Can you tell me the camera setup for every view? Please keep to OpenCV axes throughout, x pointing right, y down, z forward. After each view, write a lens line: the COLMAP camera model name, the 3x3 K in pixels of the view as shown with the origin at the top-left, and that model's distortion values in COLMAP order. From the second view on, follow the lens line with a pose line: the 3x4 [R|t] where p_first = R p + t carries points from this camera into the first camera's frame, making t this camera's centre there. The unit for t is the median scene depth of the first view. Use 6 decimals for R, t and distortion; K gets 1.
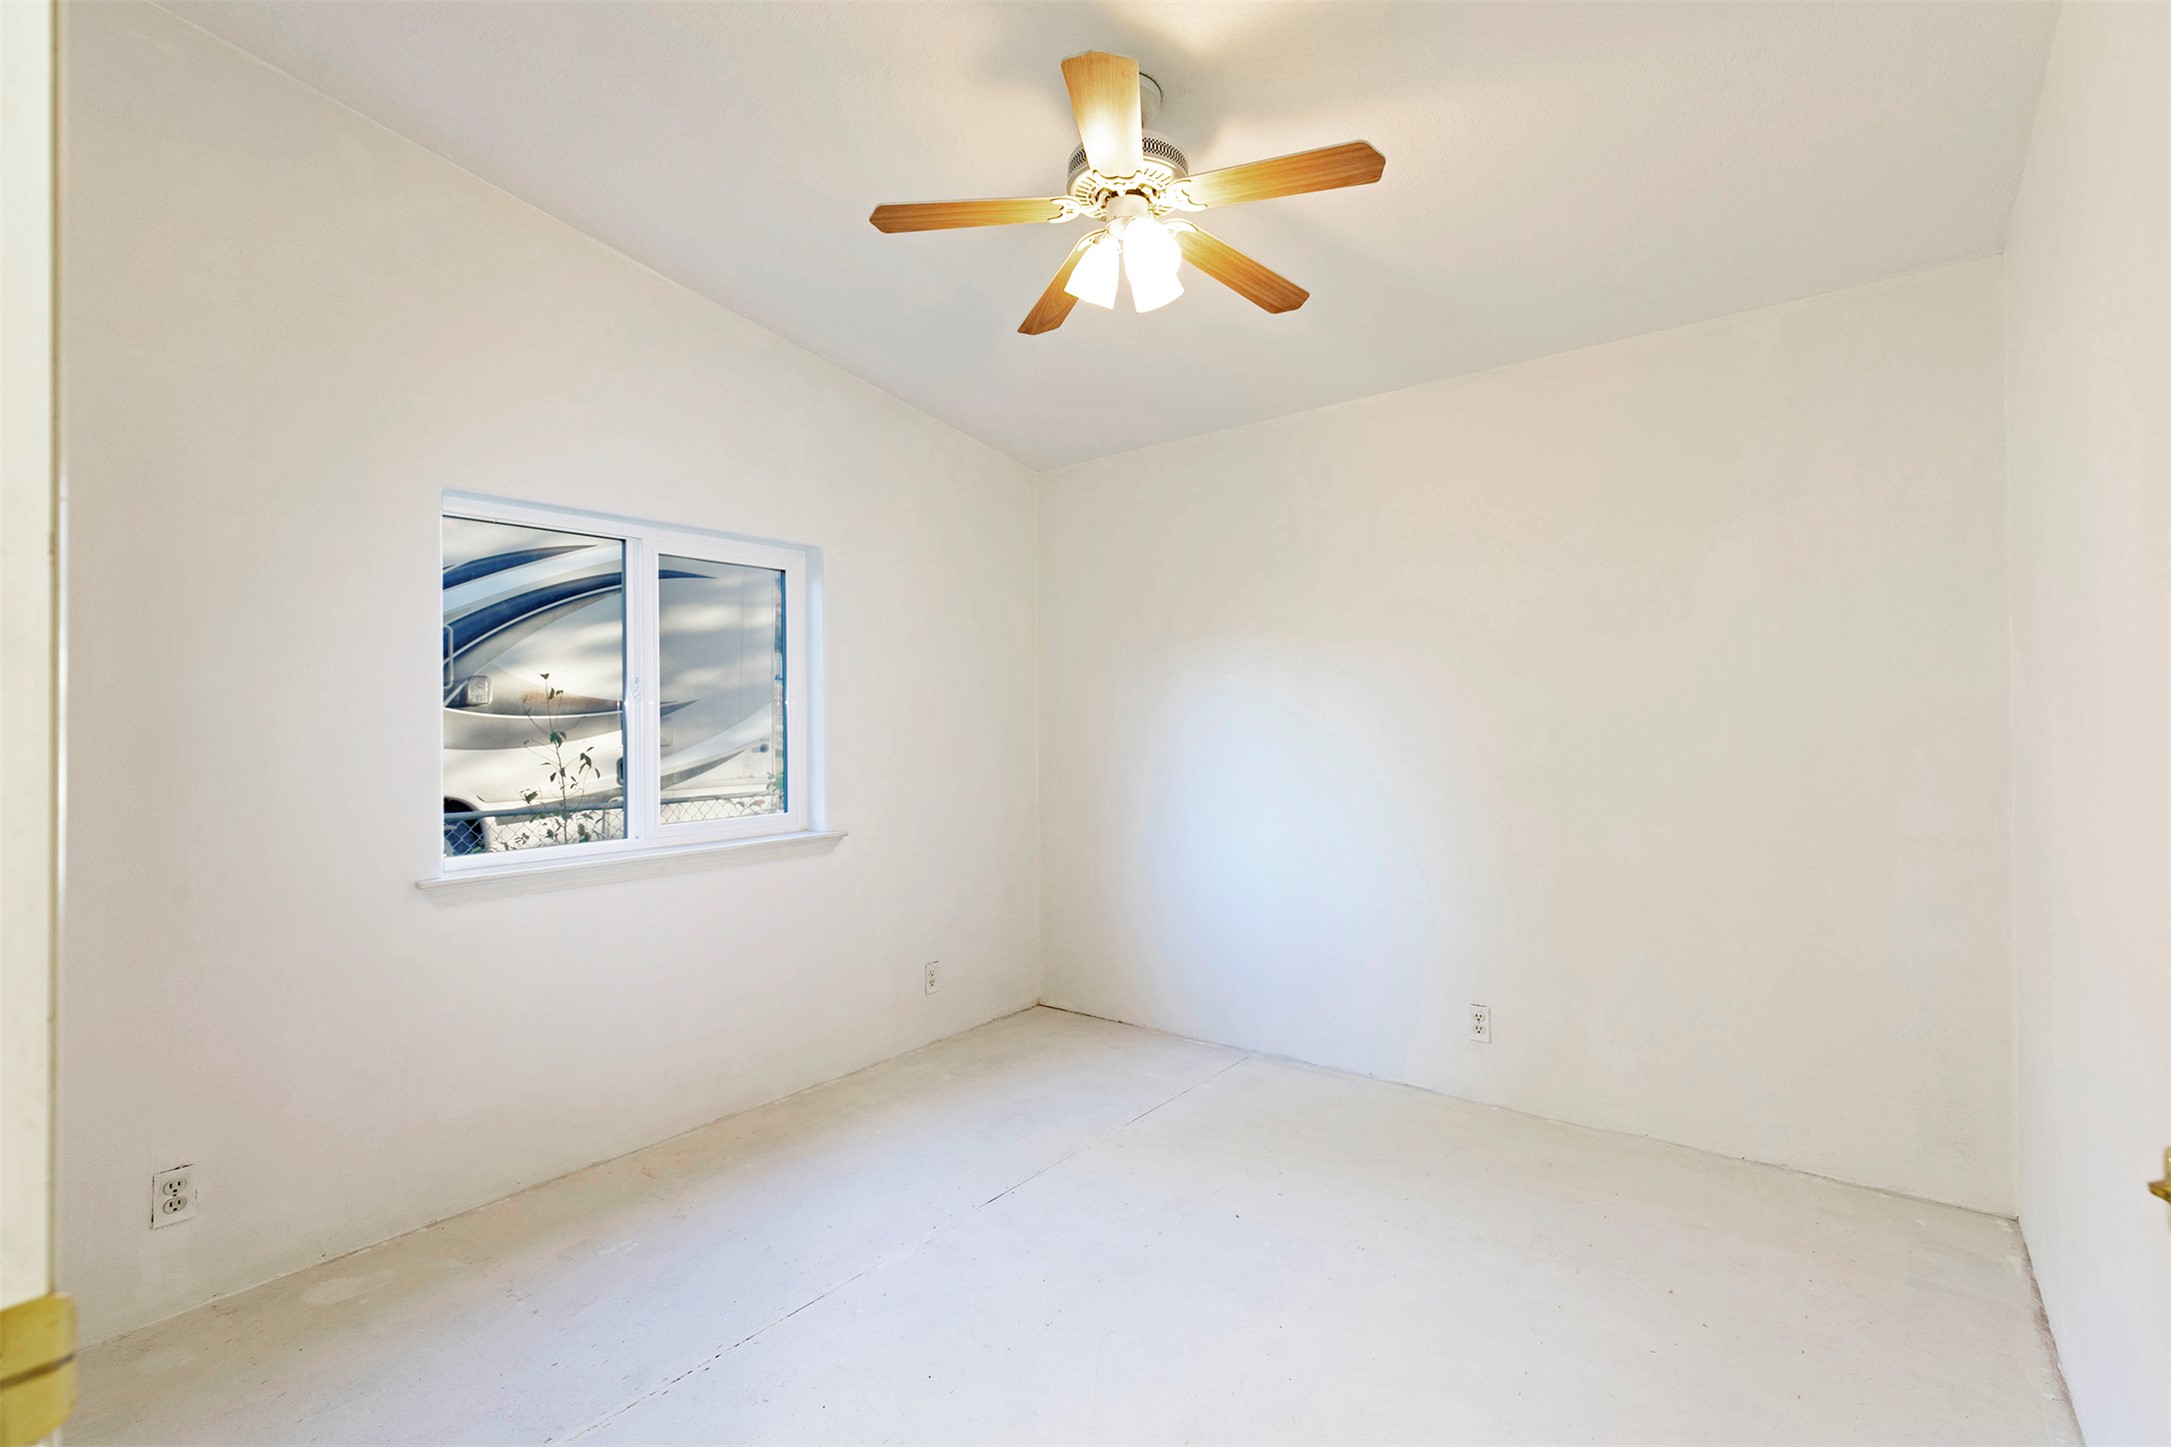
lens RADIAL K [[982.8, 0, 1092.5], [0, 982.8, 713.2], [0, 0, 1]] dist [0.007190, -0.001559]
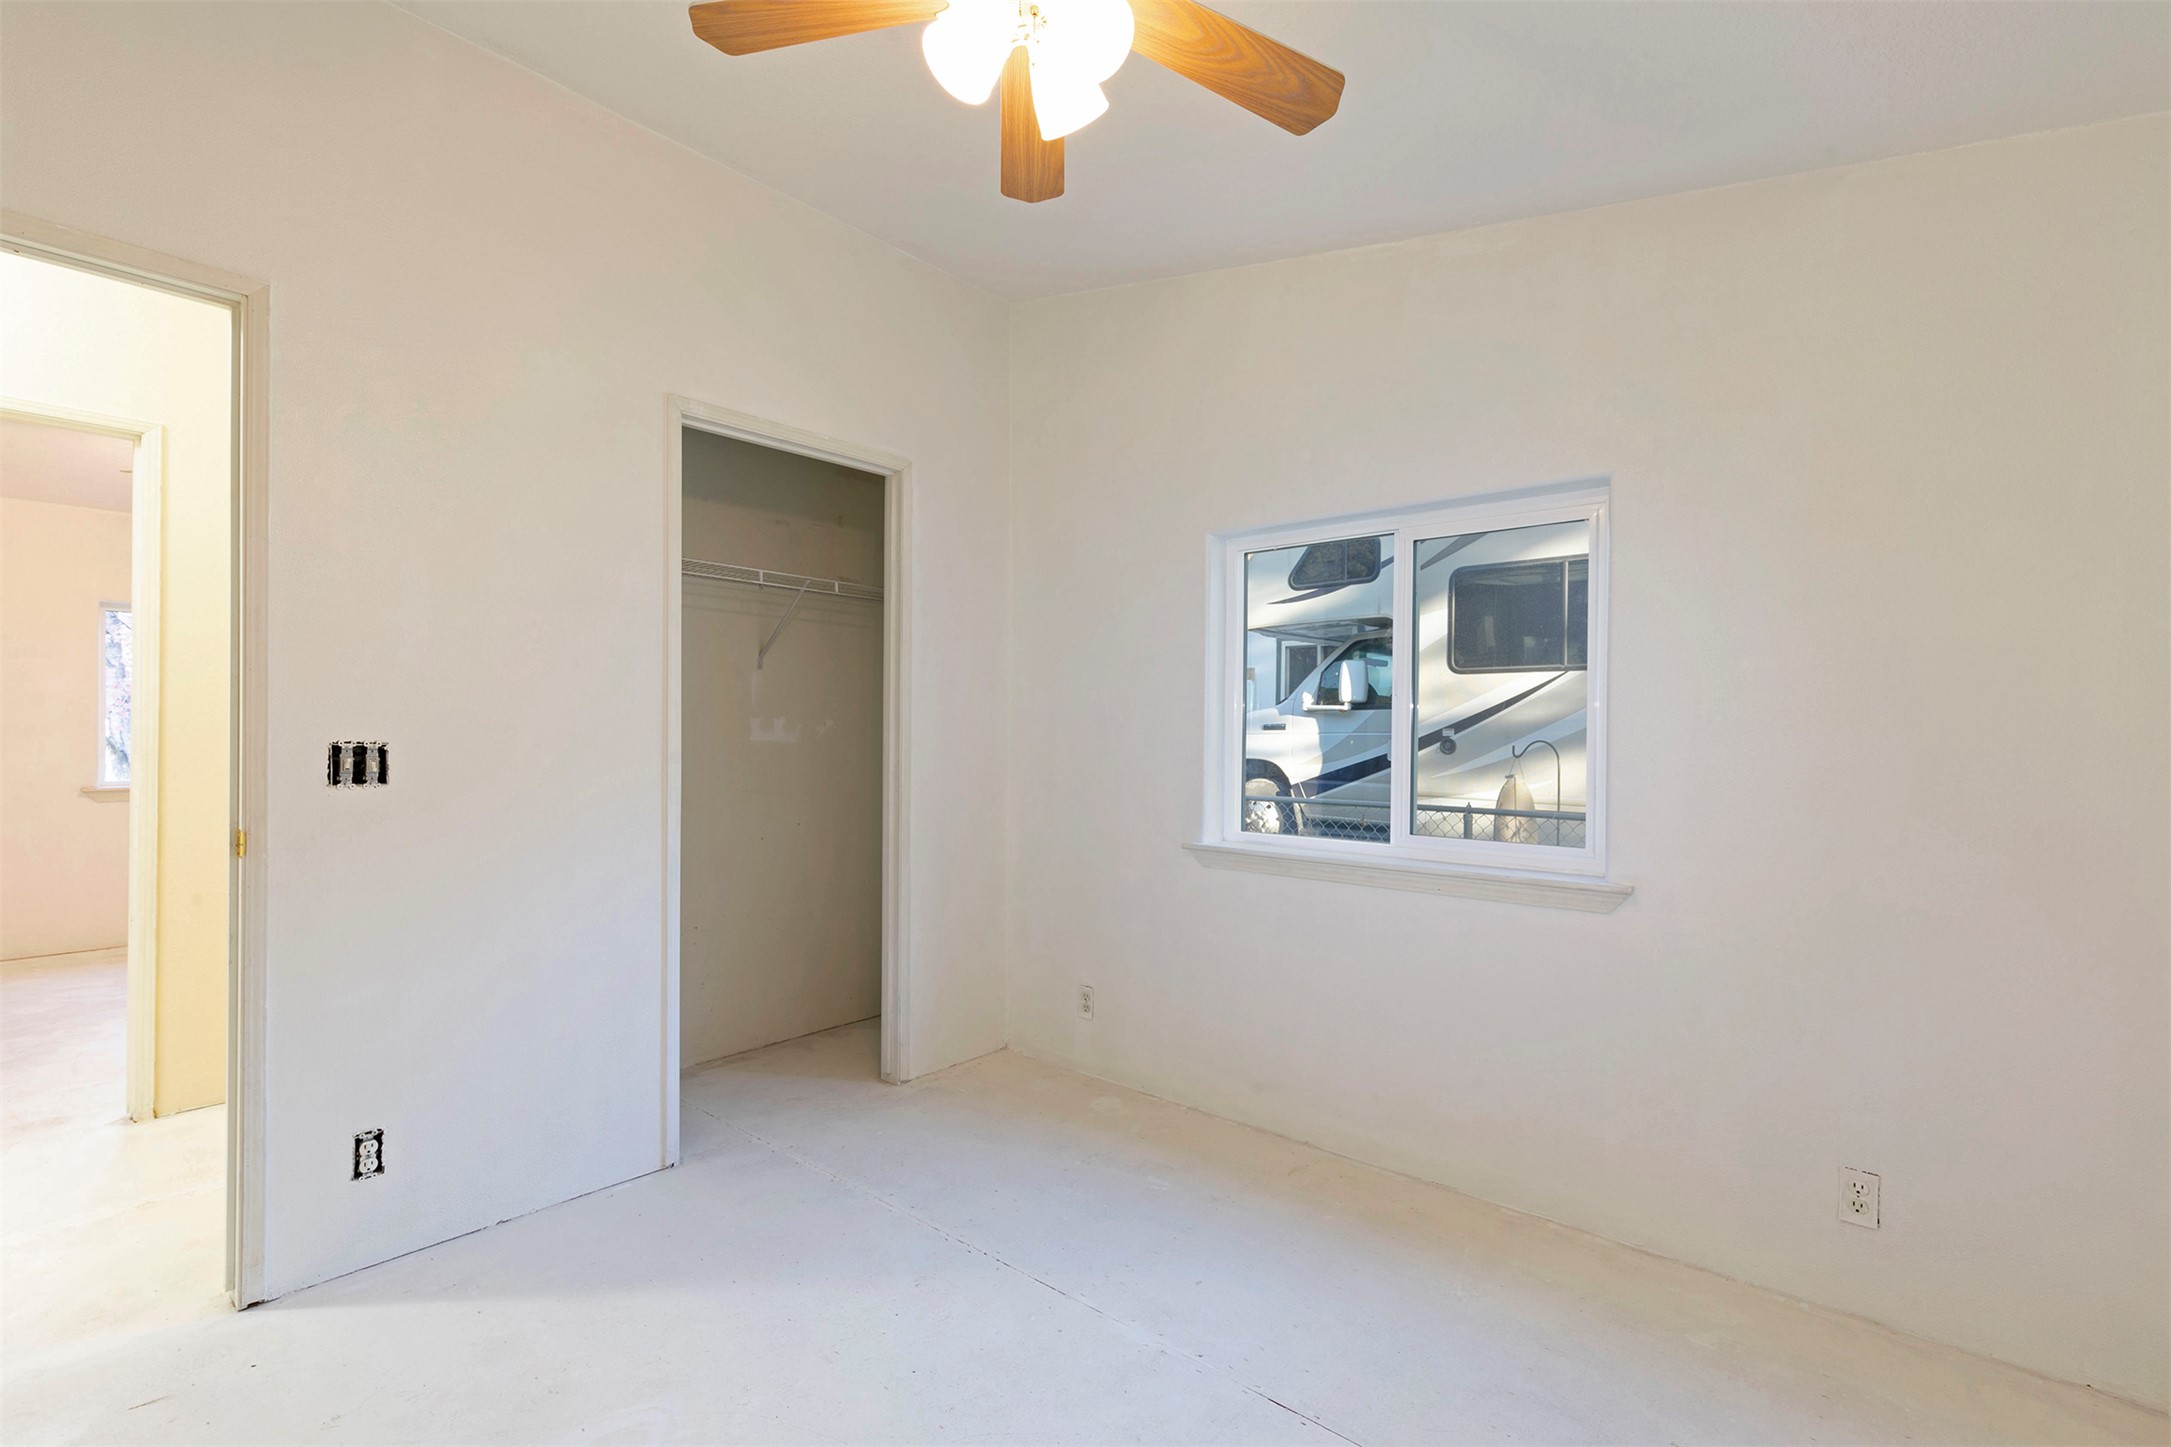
lens RADIAL K [[982.8, 0, 1089.6], [0, 982.8, 723.5], [0, 0, 1]] dist [0.007190, -0.001559]
pose [[-0.055828, 0.005036, -0.998428, 0.503317], [0.001448, 0.999987, 0.004963, 0.004456], [0.998439, -0.001168, -0.055834, 0.753504]]
